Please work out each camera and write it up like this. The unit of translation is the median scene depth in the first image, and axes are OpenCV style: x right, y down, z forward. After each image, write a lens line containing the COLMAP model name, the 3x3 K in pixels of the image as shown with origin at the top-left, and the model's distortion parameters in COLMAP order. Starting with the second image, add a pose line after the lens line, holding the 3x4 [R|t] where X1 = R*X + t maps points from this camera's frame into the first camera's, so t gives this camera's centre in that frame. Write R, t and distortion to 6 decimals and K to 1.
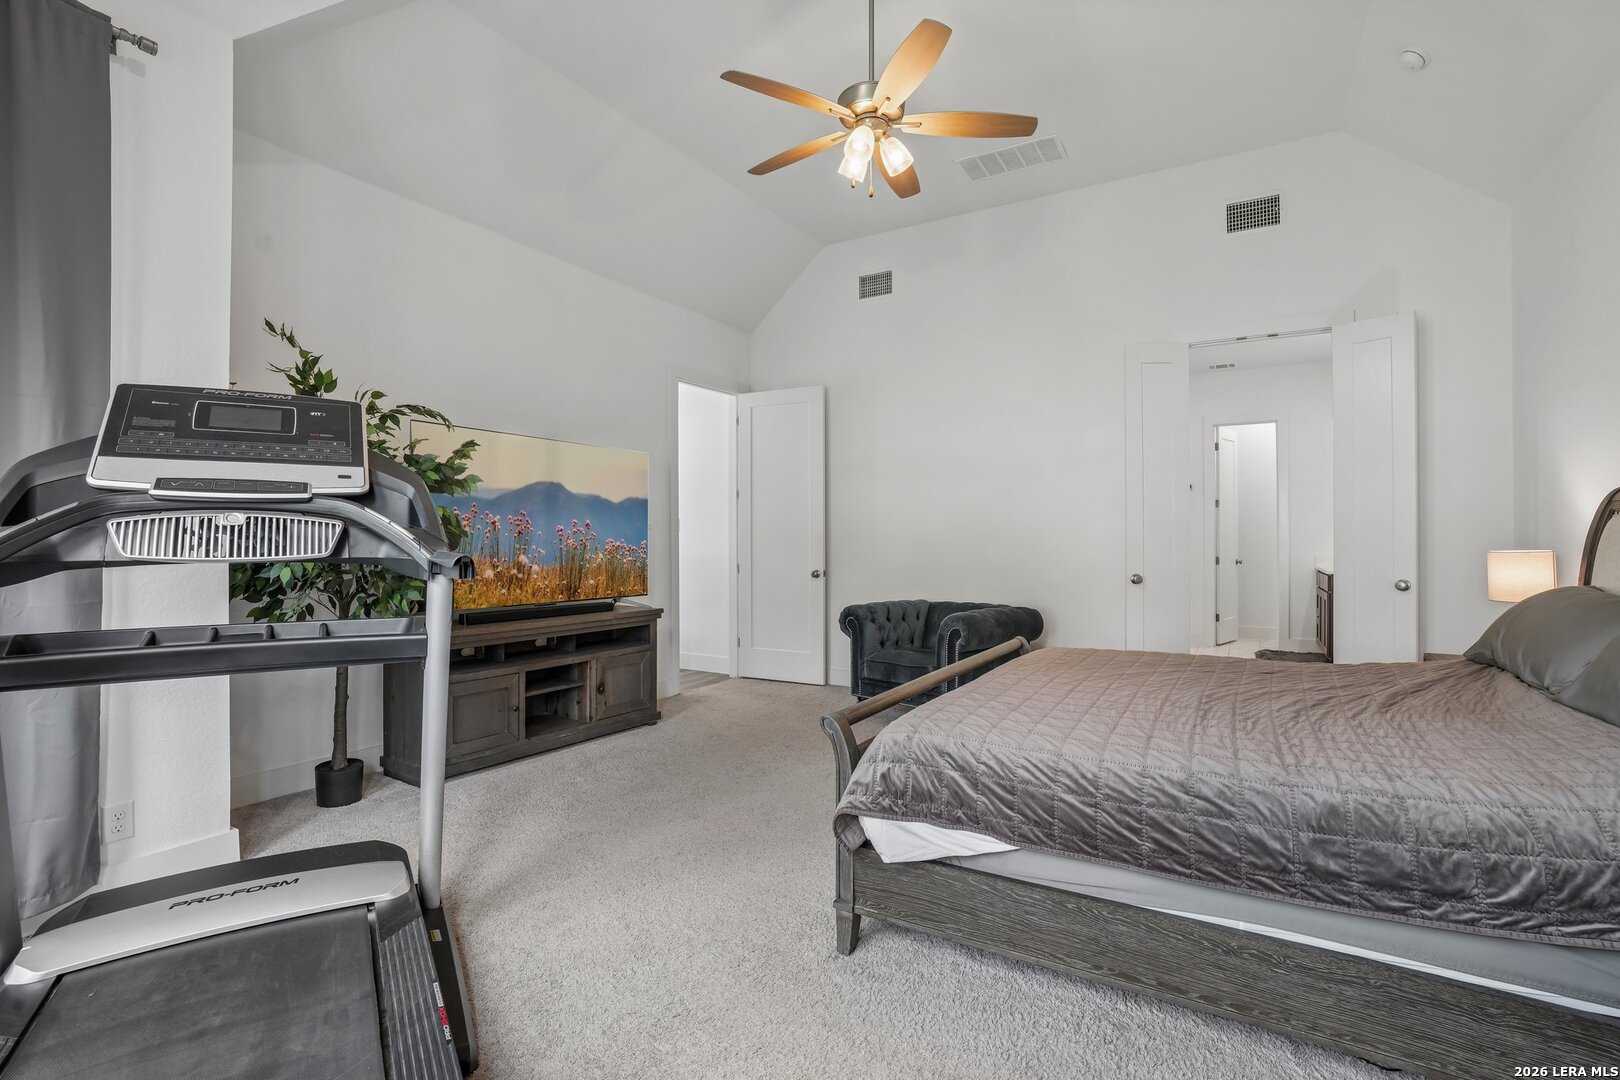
lens RADIAL K [[754.9, 0, 802.2], [0, 754.9, 535.8], [0, 0, 1]] dist [-0.051623, 0.023110]
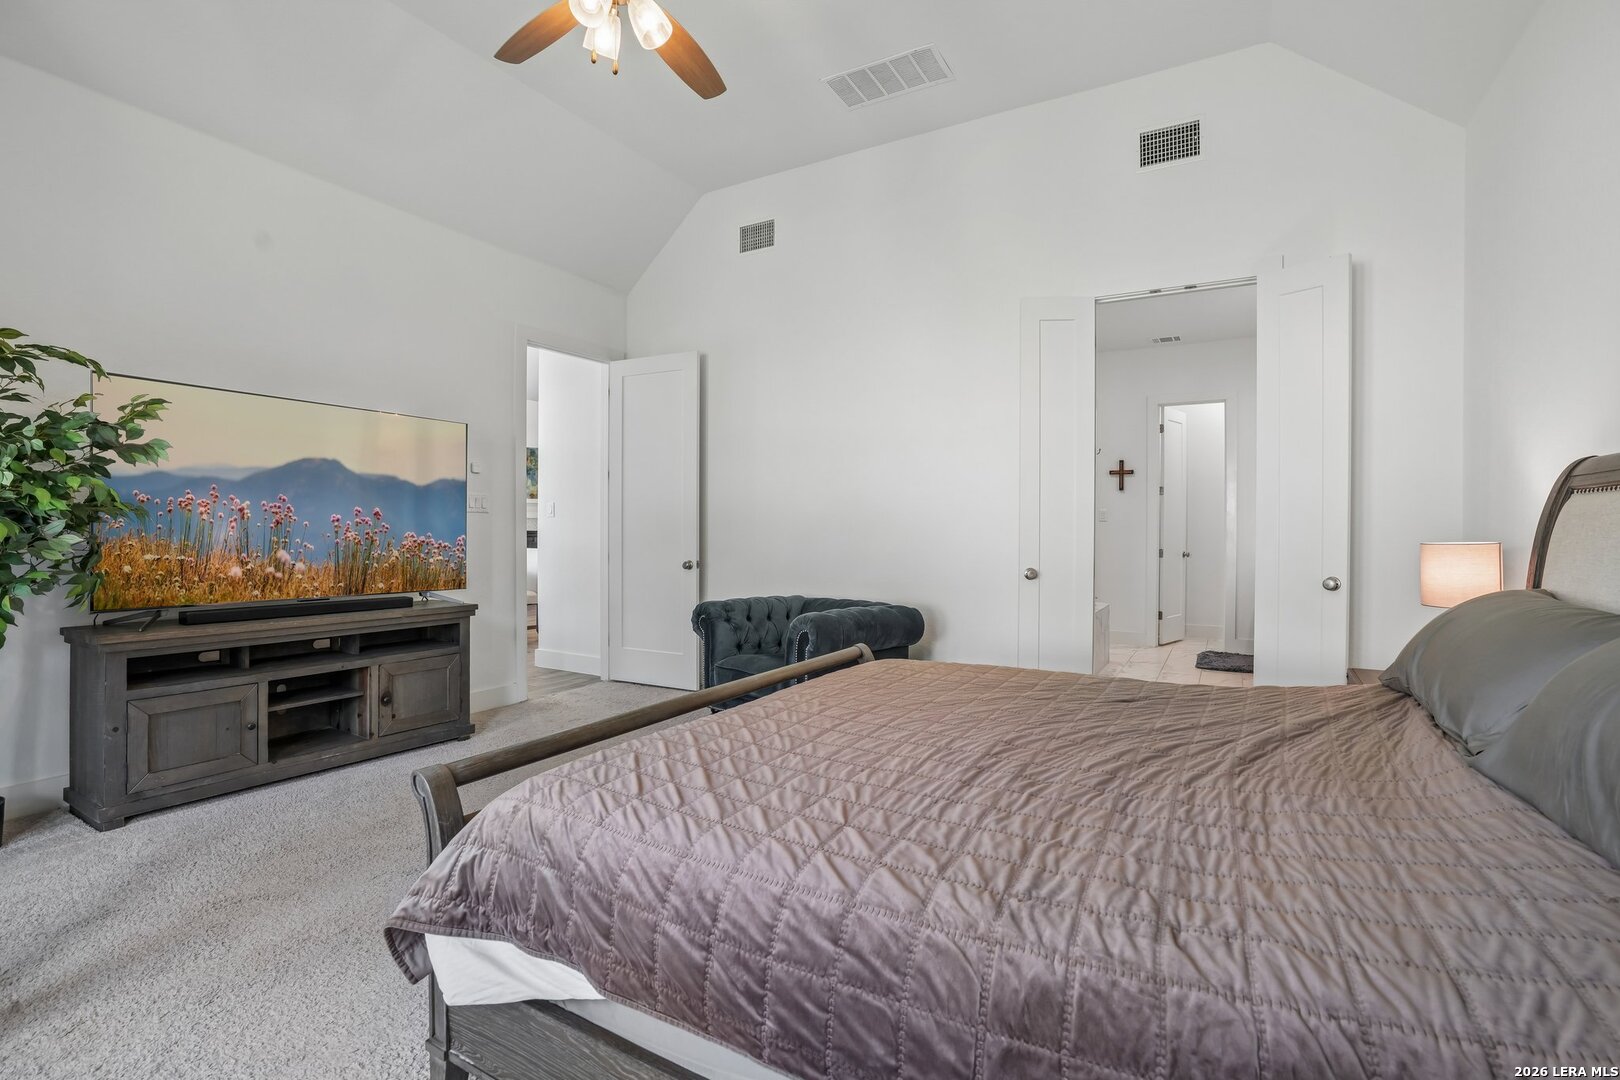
lens RADIAL K [[754.9, 0, 802.4], [0, 754.9, 535.5], [0, 0, 1]] dist [-0.051623, 0.023110]
pose [[0.999879, 0.006374, 0.014196, 0.225180], [-0.006551, 0.999902, 0.012400, 0.006711], [-0.014115, -0.012491, 0.999822, 0.190424]]
